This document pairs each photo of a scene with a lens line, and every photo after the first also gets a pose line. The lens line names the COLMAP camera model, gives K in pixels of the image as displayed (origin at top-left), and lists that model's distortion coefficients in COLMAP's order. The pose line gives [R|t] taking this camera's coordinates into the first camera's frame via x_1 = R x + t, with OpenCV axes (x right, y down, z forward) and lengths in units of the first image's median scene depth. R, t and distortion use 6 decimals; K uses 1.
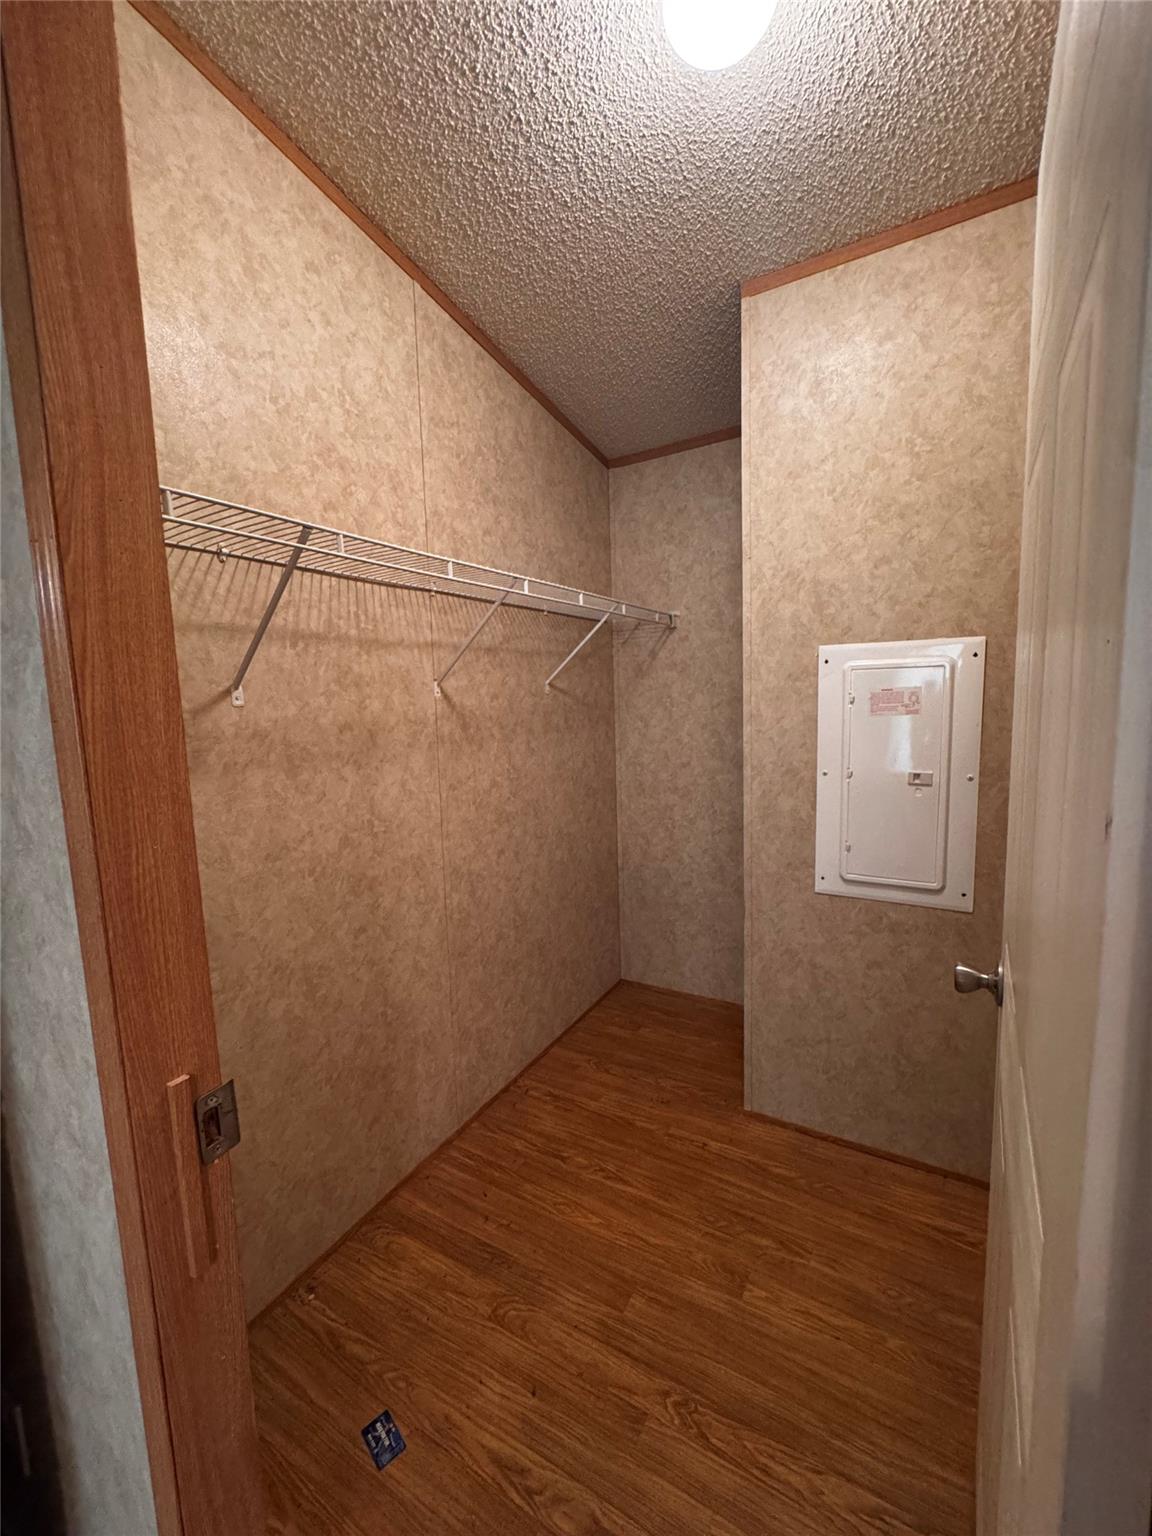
lens RADIAL K [[613.4, 0, 583.2], [0, 613.4, 773.4], [0, 0, 1]] dist [-0.004151, 0.000122]
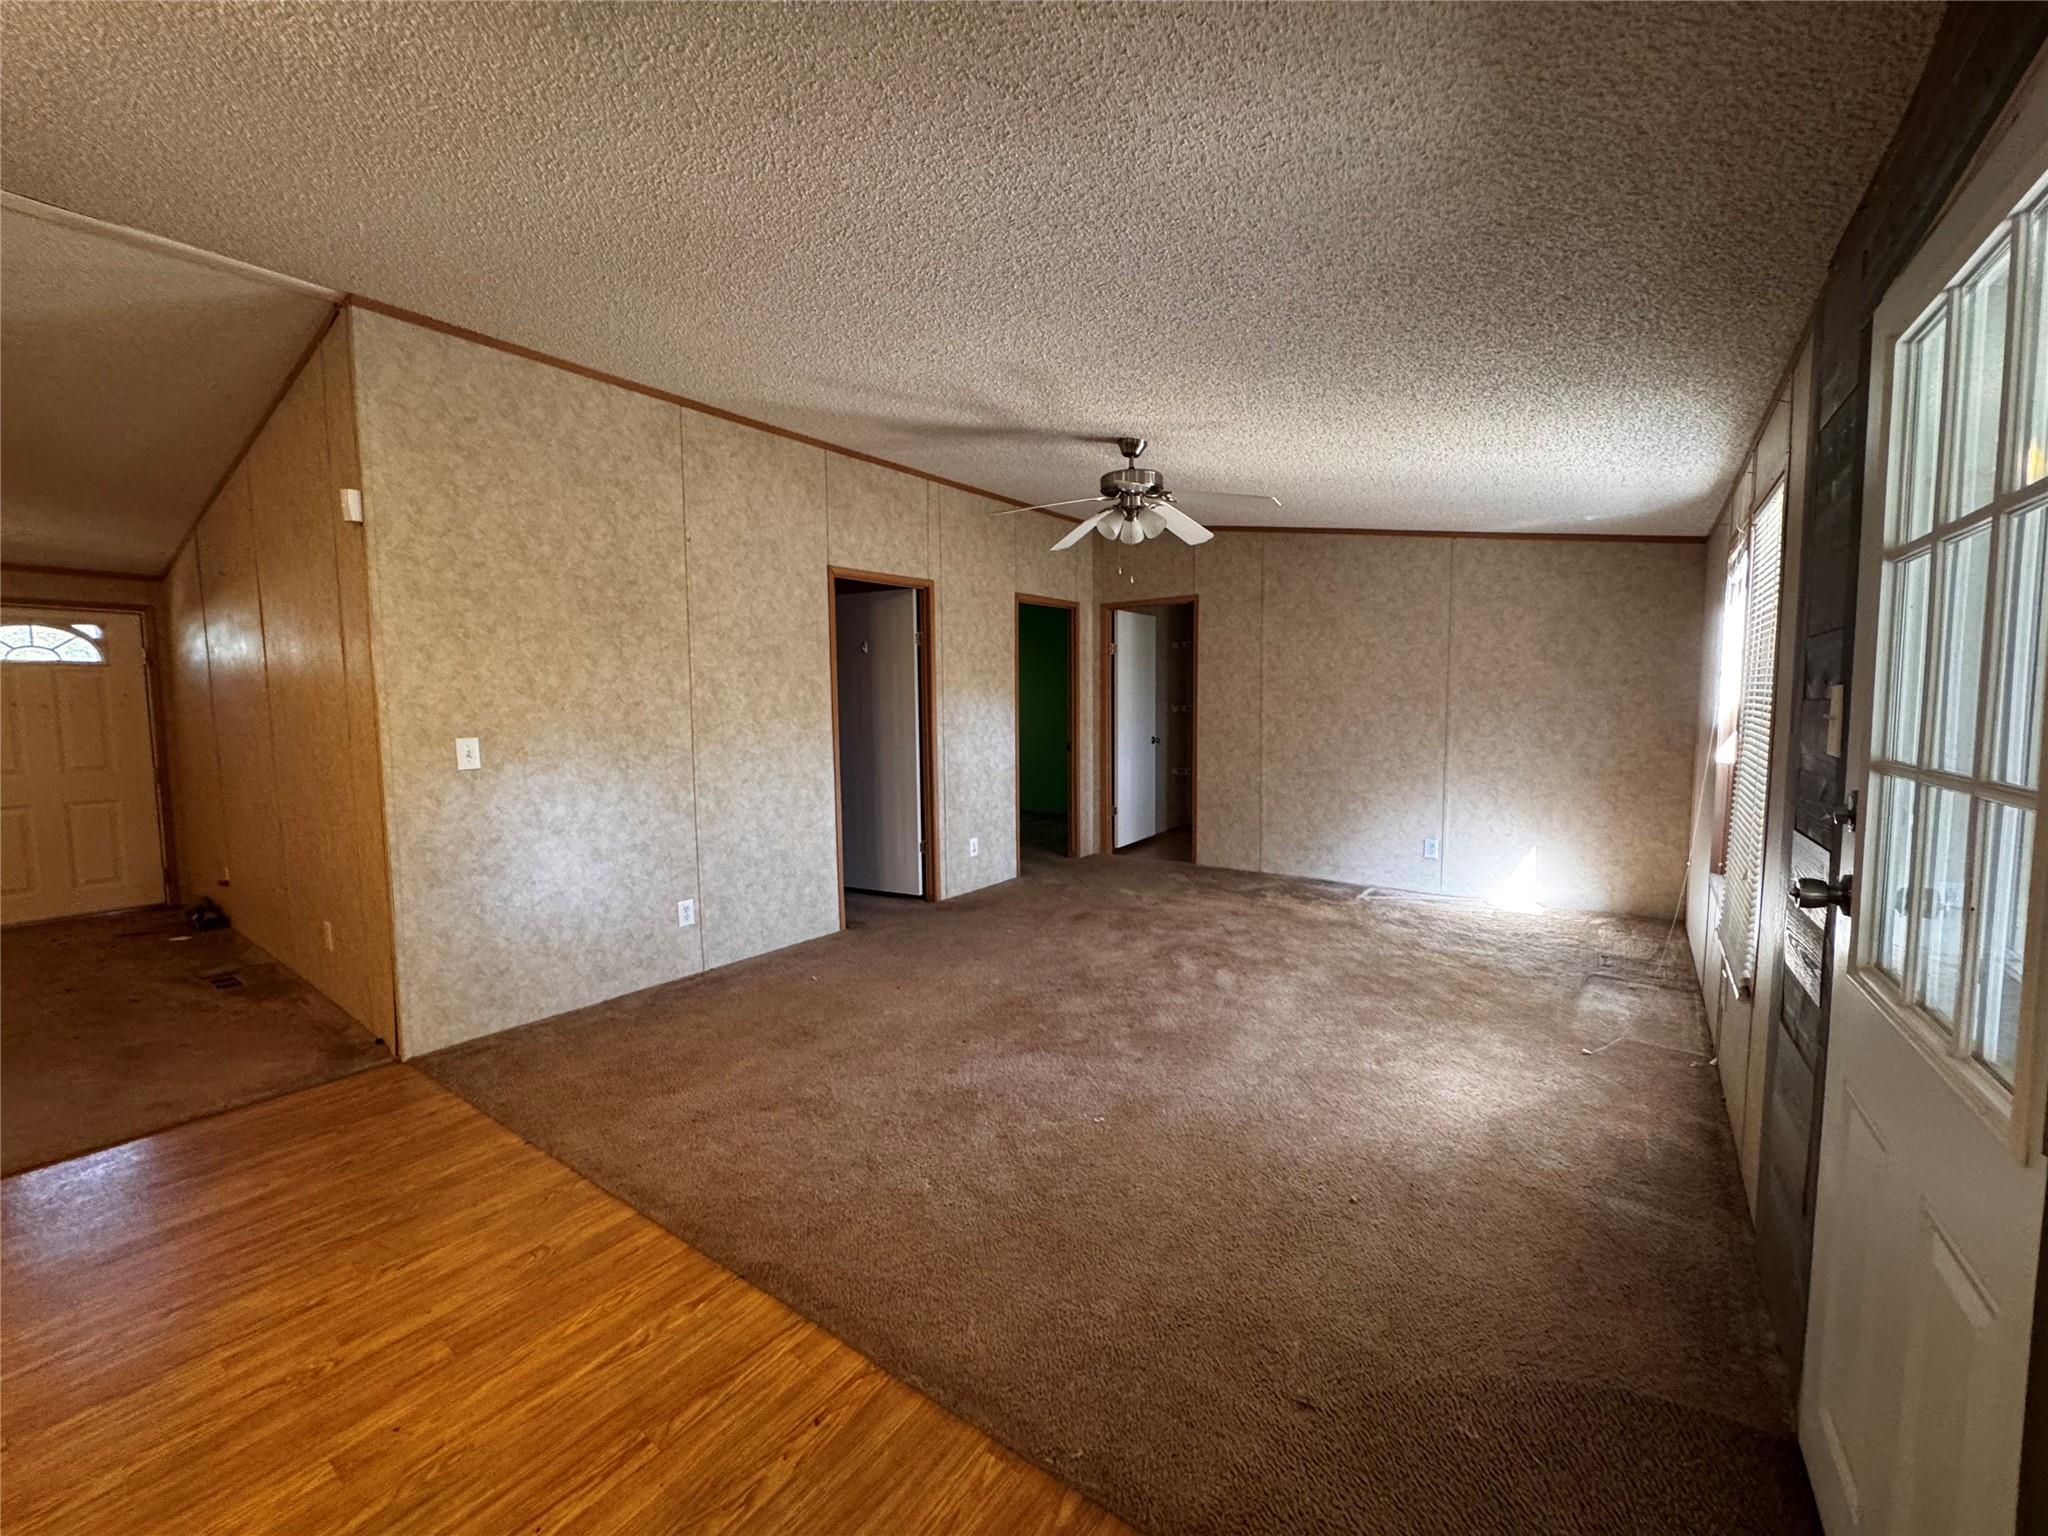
lens RADIAL K [[817.8, 0, 1017.6], [0, 817.8, 764.7], [0, 0, 1]] dist [-0.004151, 0.000122]
pose [[-0.116339, 0.102135, -0.987944, 1.139306], [-0.104267, 0.987946, 0.114414, -0.220117], [0.987721, 0.116321, -0.104287, 1.962448]]
